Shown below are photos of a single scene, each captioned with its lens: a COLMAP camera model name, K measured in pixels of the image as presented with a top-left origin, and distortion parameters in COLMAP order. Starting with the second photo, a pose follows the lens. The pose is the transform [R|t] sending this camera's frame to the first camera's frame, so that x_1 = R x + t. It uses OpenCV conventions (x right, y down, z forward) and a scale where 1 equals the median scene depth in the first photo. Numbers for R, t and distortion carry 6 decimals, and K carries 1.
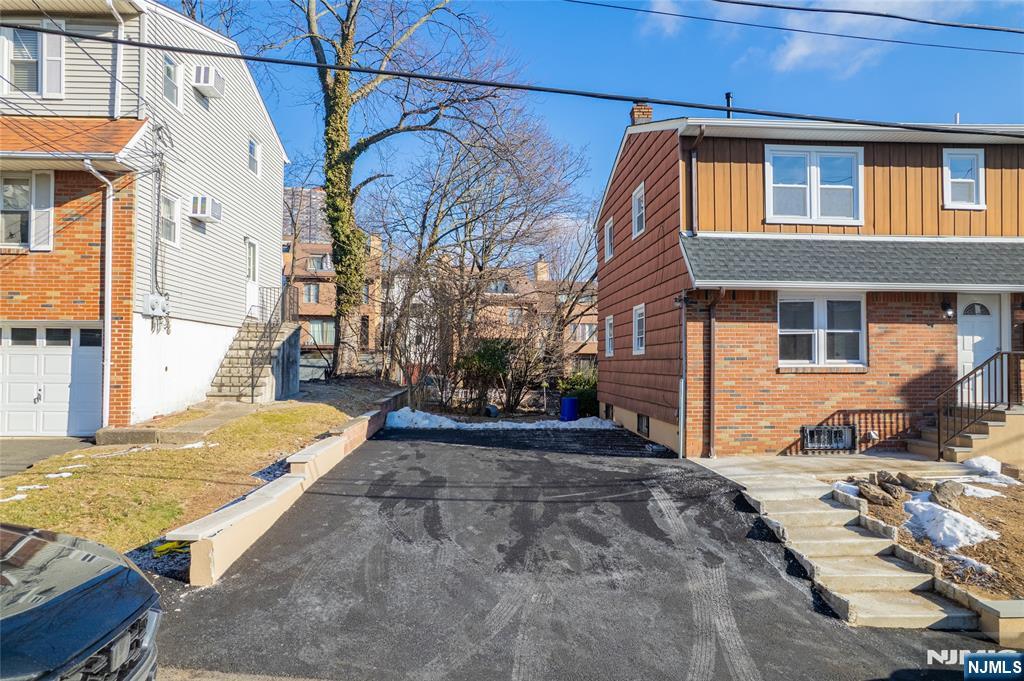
lens RADIAL K [[658.5, 0, 507.5], [0, 658.5, 348.9], [0, 0, 1]] dist [-0.073997, 0.064609]
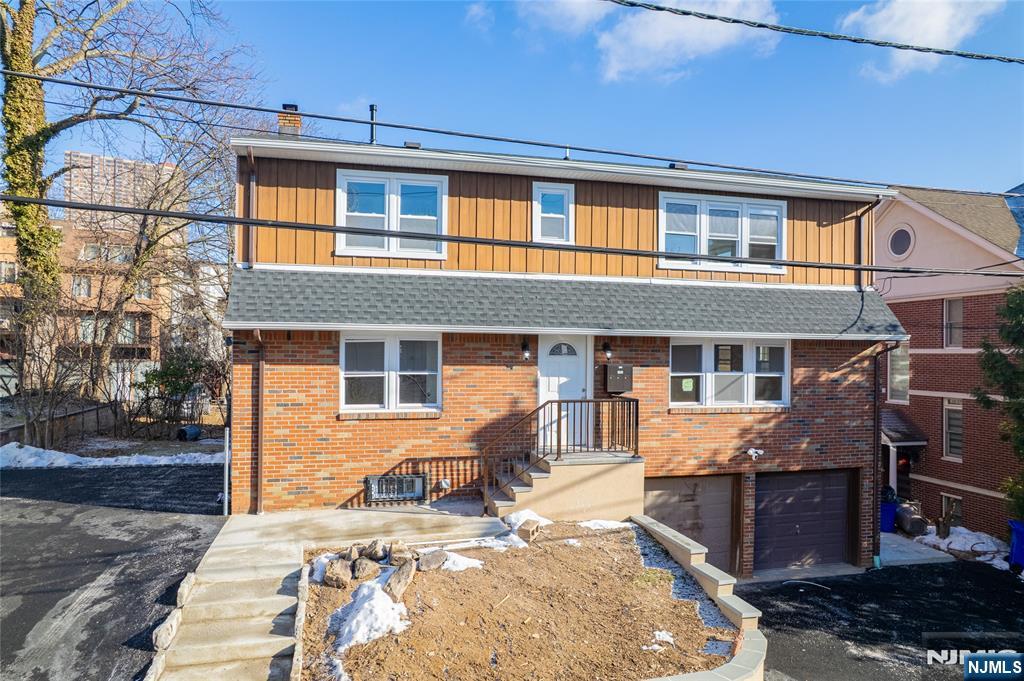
lens RADIAL K [[658.5, 0, 507.5], [0, 658.5, 348.9], [0, 0, 1]] dist [-0.073997, 0.064609]
pose [[0.980676, 0.005354, 0.195567, 0.467395], [-0.008611, 0.999838, 0.015805, -0.079865], [-0.195451, -0.017183, 0.980563, 0.046404]]
